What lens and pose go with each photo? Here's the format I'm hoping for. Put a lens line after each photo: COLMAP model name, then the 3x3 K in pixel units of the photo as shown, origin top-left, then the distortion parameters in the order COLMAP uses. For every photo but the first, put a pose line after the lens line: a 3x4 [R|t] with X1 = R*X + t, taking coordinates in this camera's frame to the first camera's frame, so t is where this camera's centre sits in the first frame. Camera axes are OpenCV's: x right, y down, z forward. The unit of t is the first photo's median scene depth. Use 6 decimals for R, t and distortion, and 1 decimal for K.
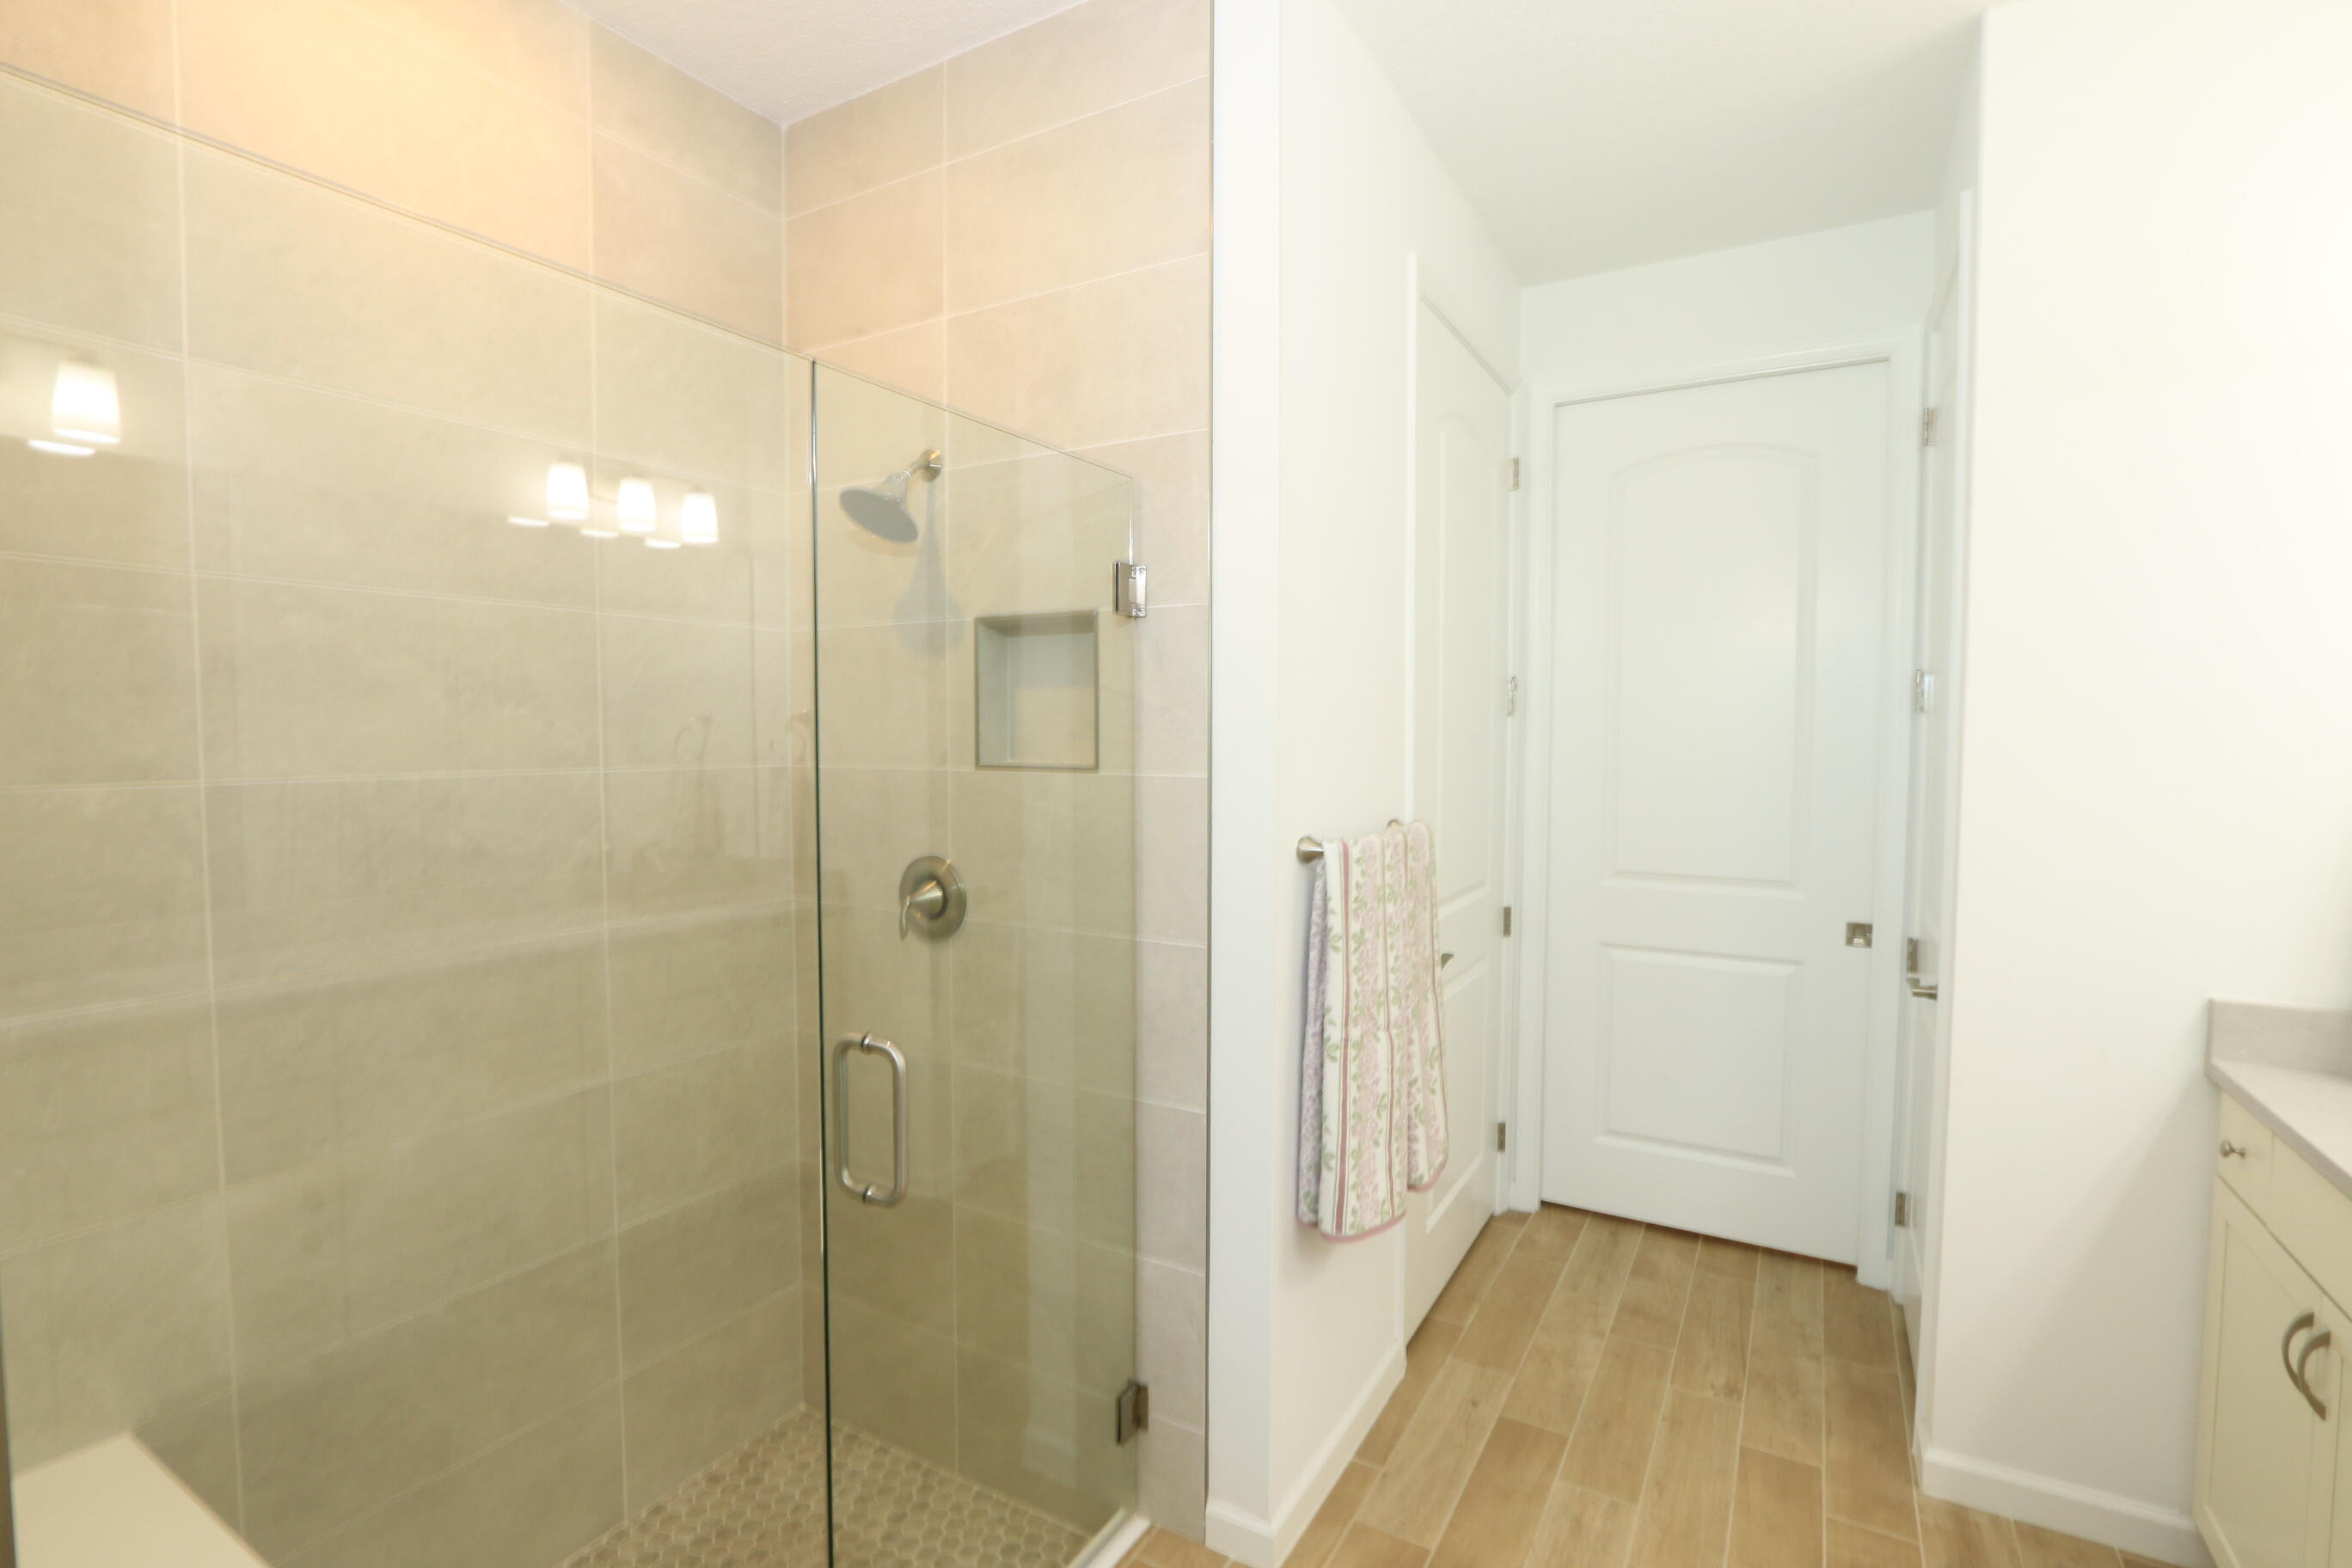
lens RADIAL K [[1075.6, 0, 1180.7], [0, 1075.6, 784.7], [0, 0, 1]] dist [-0.027307, 0.006403]
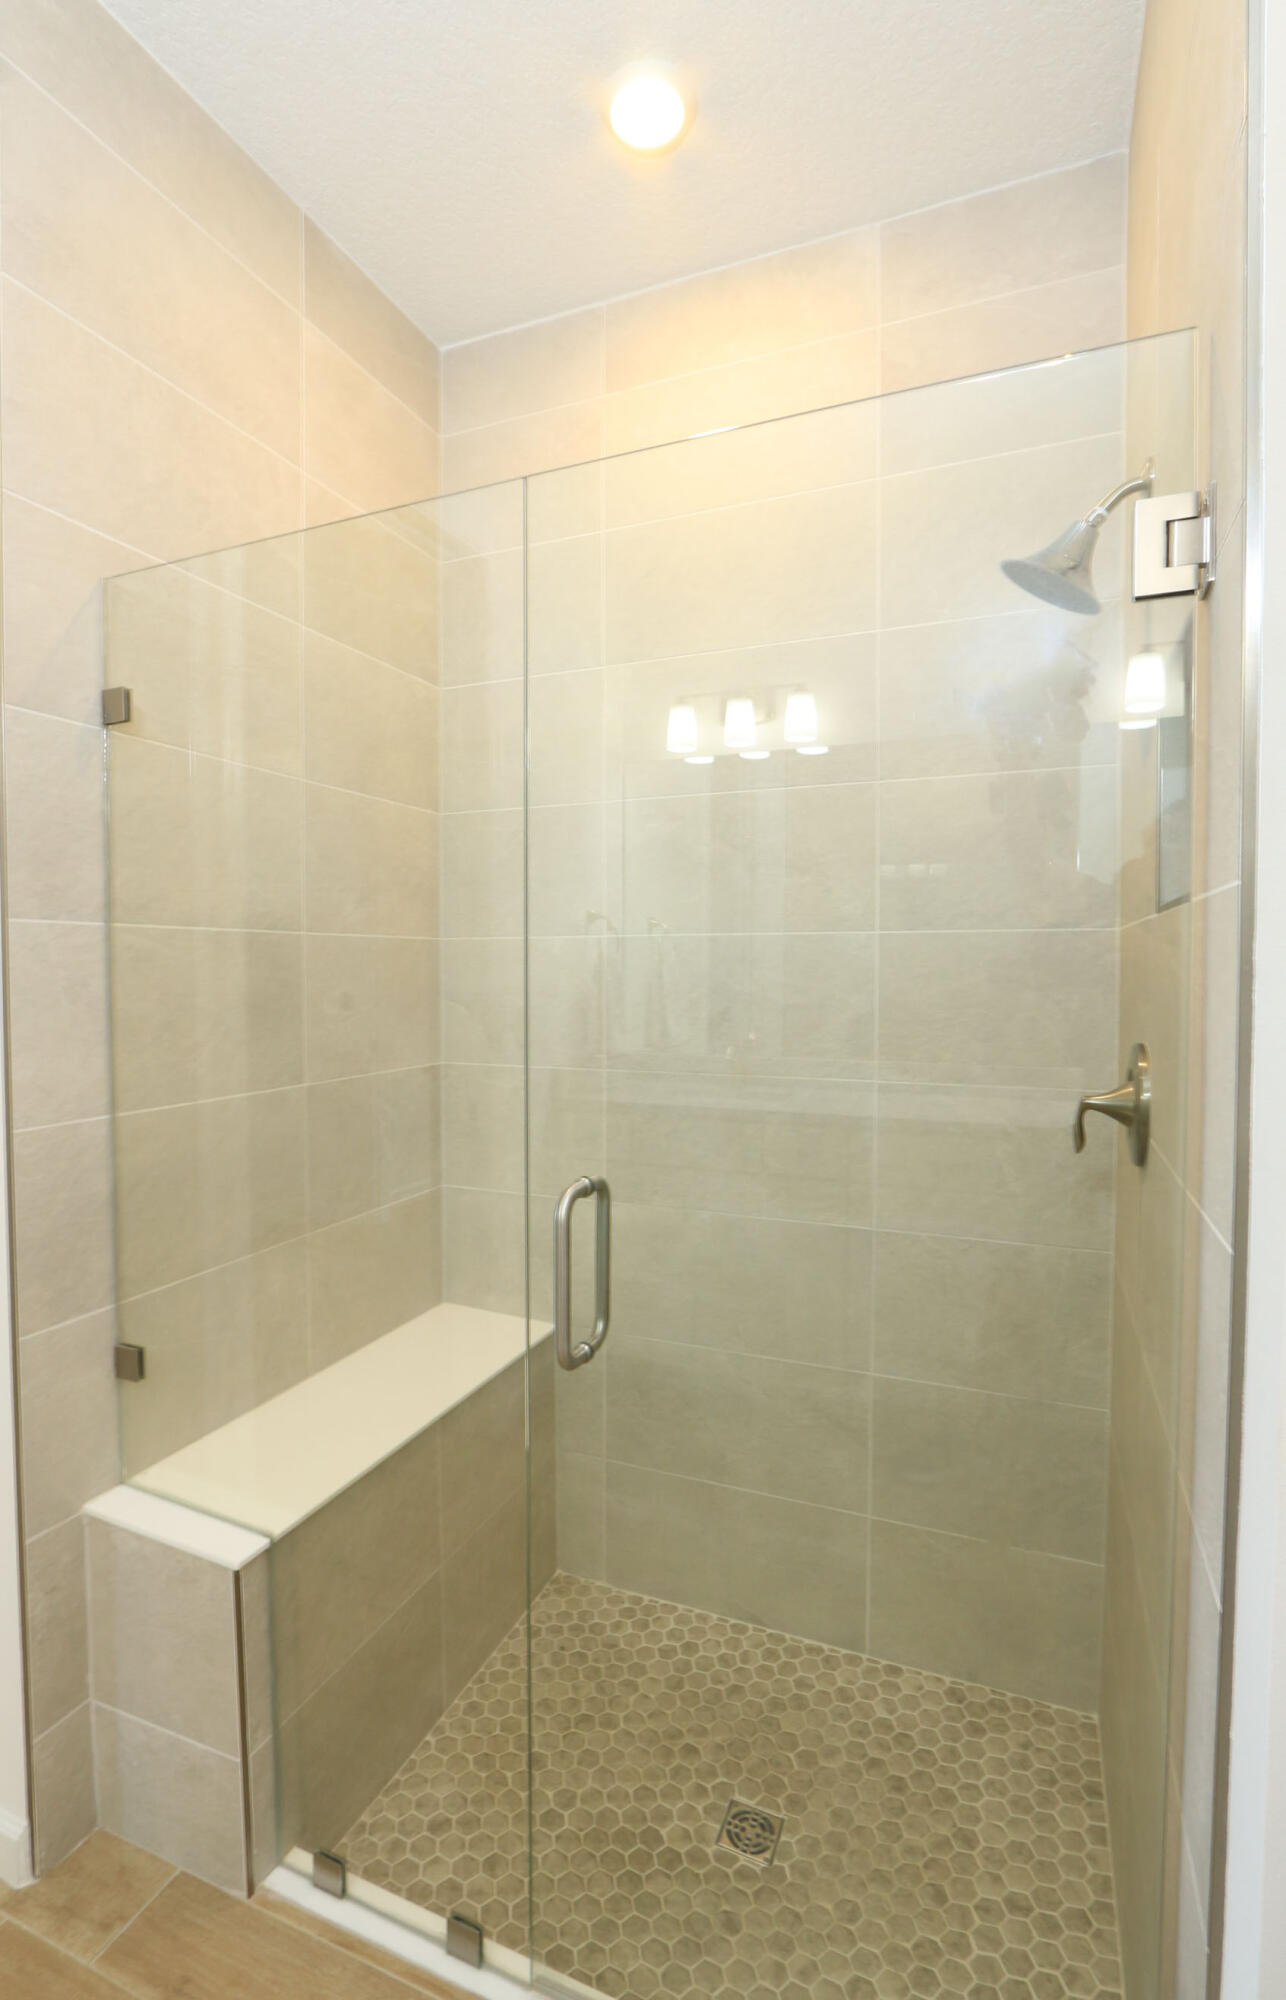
lens RADIAL K [[957.3, 0, 643.0], [0, 957.3, 1000.0], [0, 0, 1]] dist [-0.016537, 0.000365]
pose [[0.133059, 0.031577, -0.990605, 0.354048], [-0.050639, 0.998404, 0.025023, 0.039551], [0.989814, 0.046833, 0.134445, 0.626819]]
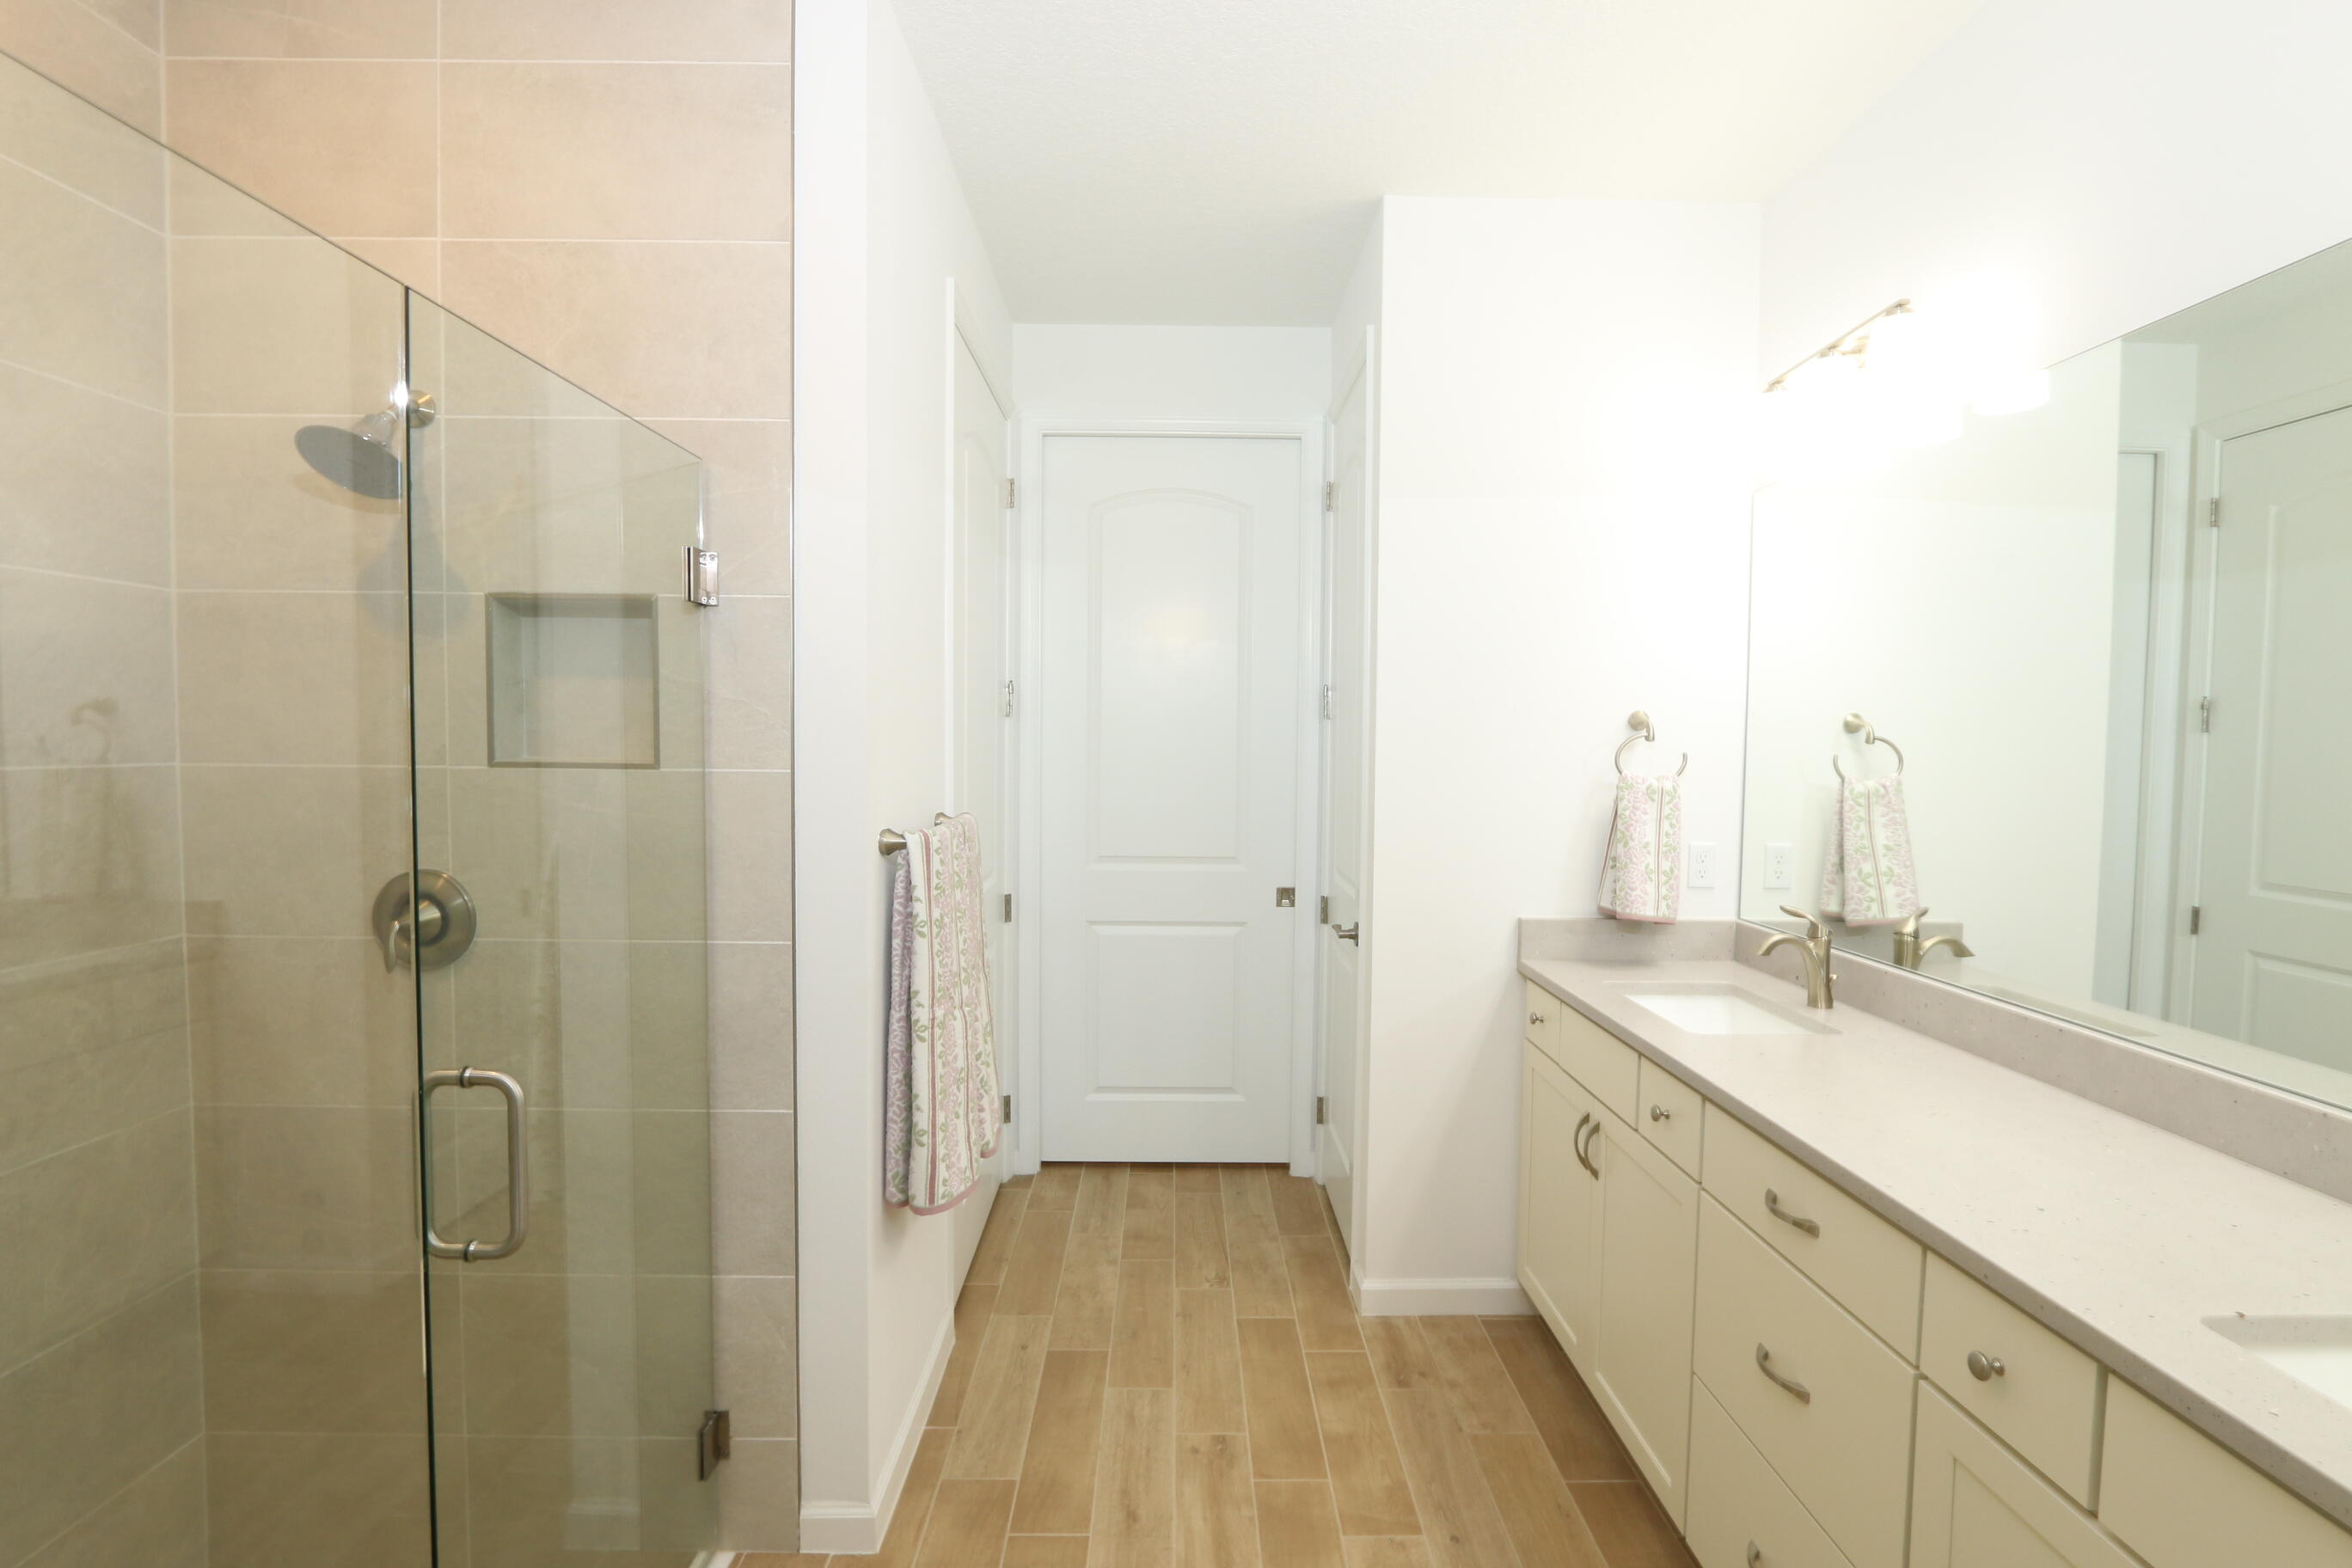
lens RADIAL K [[1075.6, 0, 1180.7], [0, 1075.6, 784.7], [0, 0, 1]] dist [-0.027307, 0.006403]
pose [[0.858705, -0.015593, 0.512232, -0.155821], [0.017548, 0.999846, 0.001021, 0.008776], [-0.512169, 0.008112, 0.858846, -0.027463]]
